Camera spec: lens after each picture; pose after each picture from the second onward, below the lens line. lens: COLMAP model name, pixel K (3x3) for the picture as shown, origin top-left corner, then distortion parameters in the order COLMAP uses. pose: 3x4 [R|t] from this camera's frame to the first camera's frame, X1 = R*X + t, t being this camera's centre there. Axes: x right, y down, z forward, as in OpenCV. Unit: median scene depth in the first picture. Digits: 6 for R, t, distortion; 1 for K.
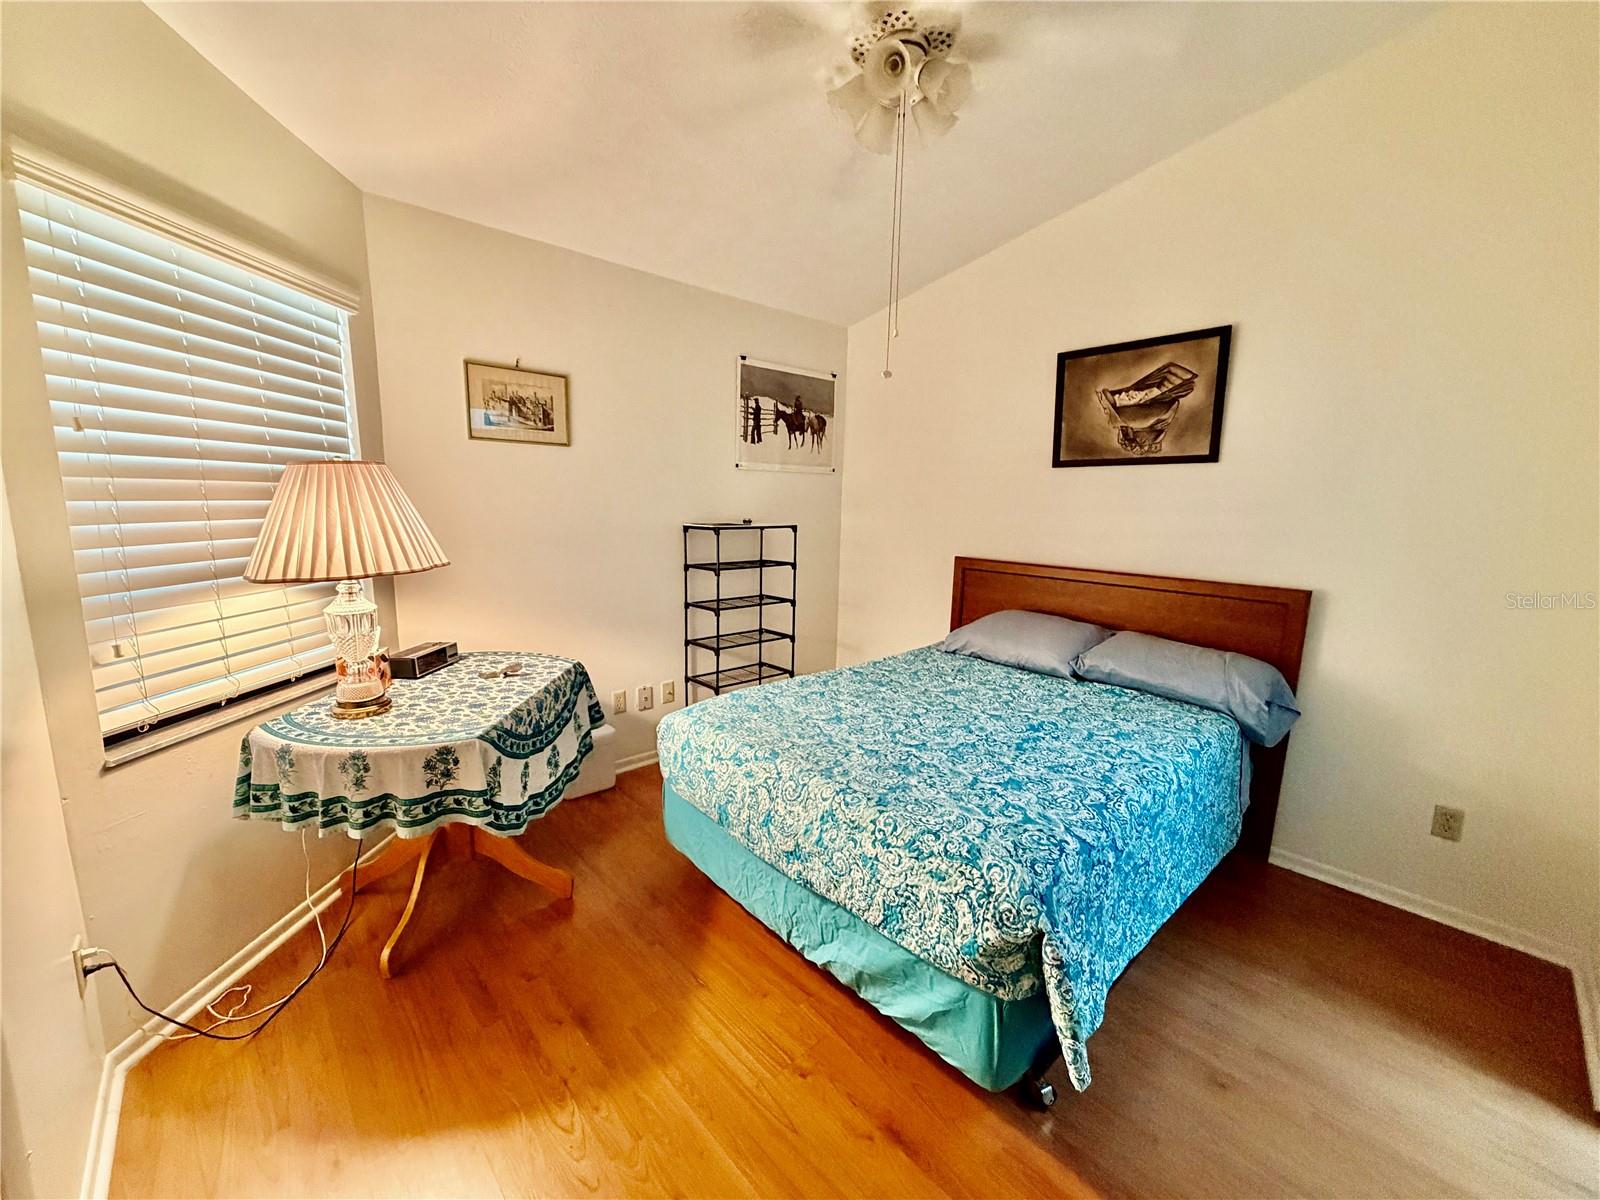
lens RADIAL K [[640.2, 0, 796.6], [0, 640.2, 602.7], [0, 0, 1]] dist [0.002932, 0.000207]
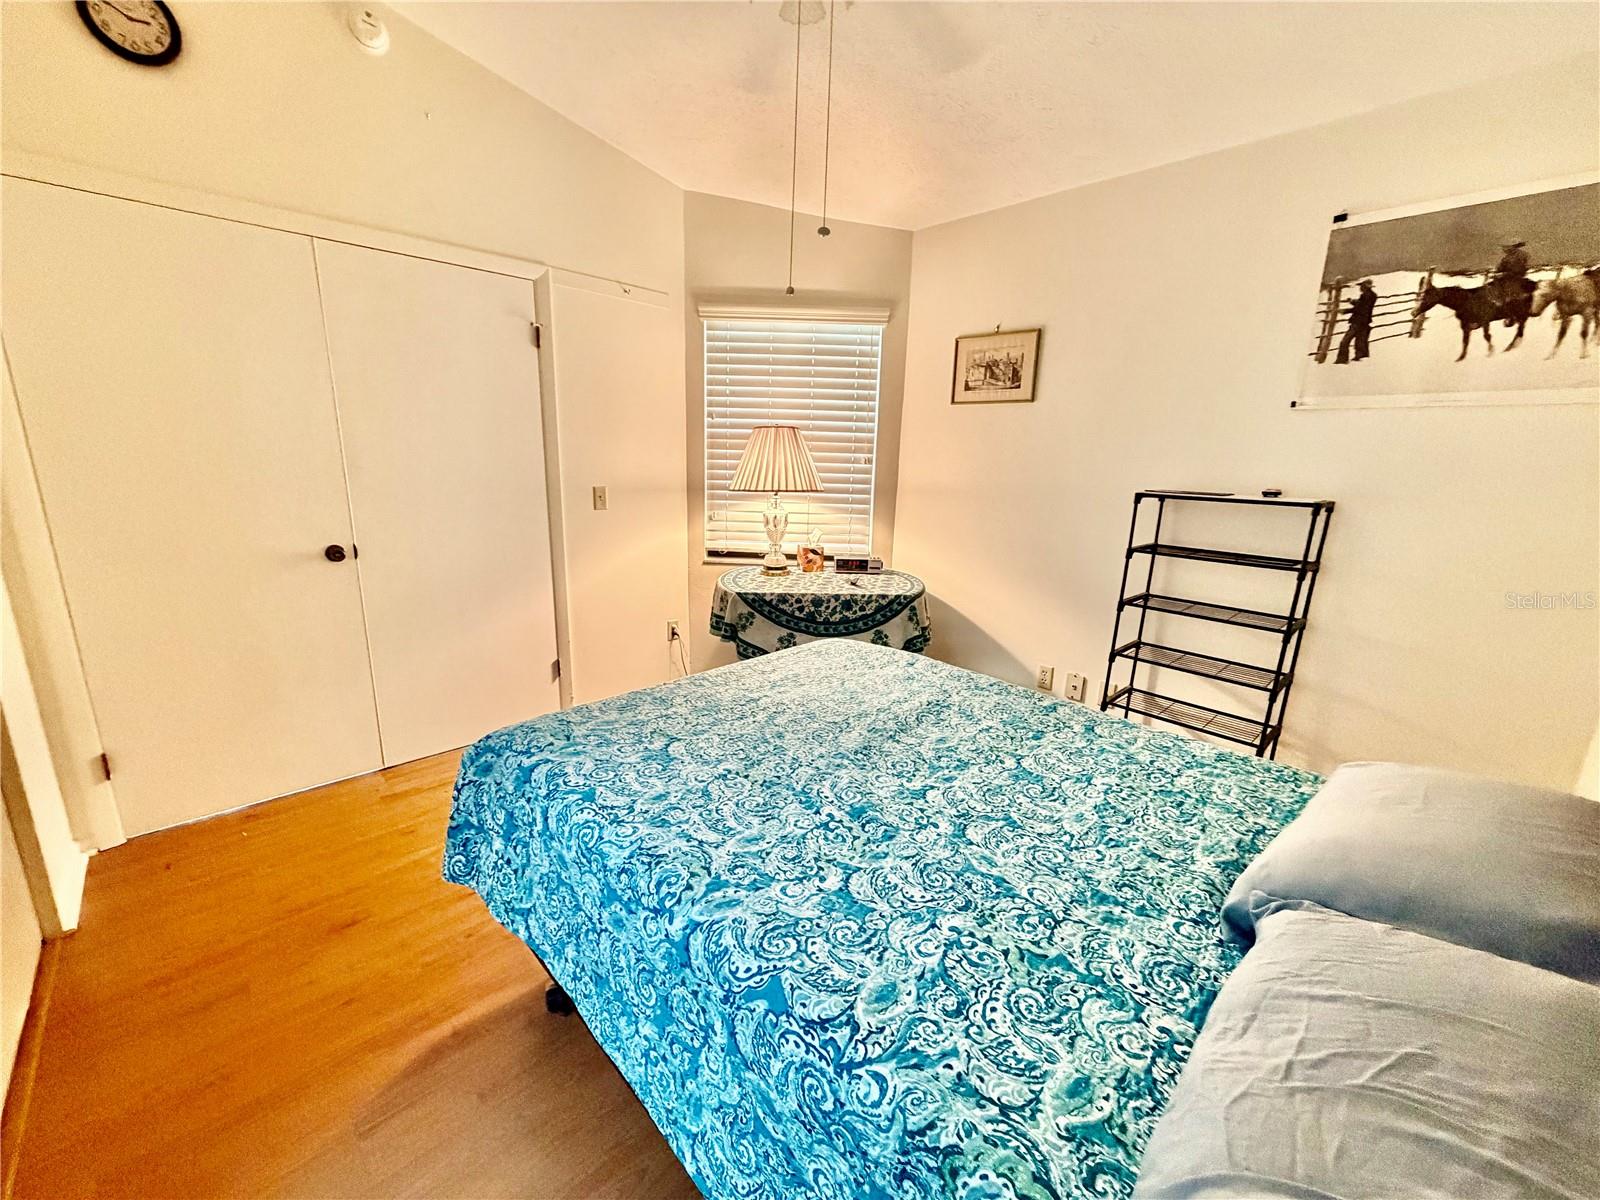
lens RADIAL K [[640.2, 0, 795.3], [0, 640.2, 602.4], [0, 0, 1]] dist [0.002932, 0.000207]
pose [[0.021129, 0.213635, -0.976685, 0.613438], [-0.187740, 0.960373, 0.206005, -0.073318], [0.981991, 0.179010, 0.060399, 0.576696]]
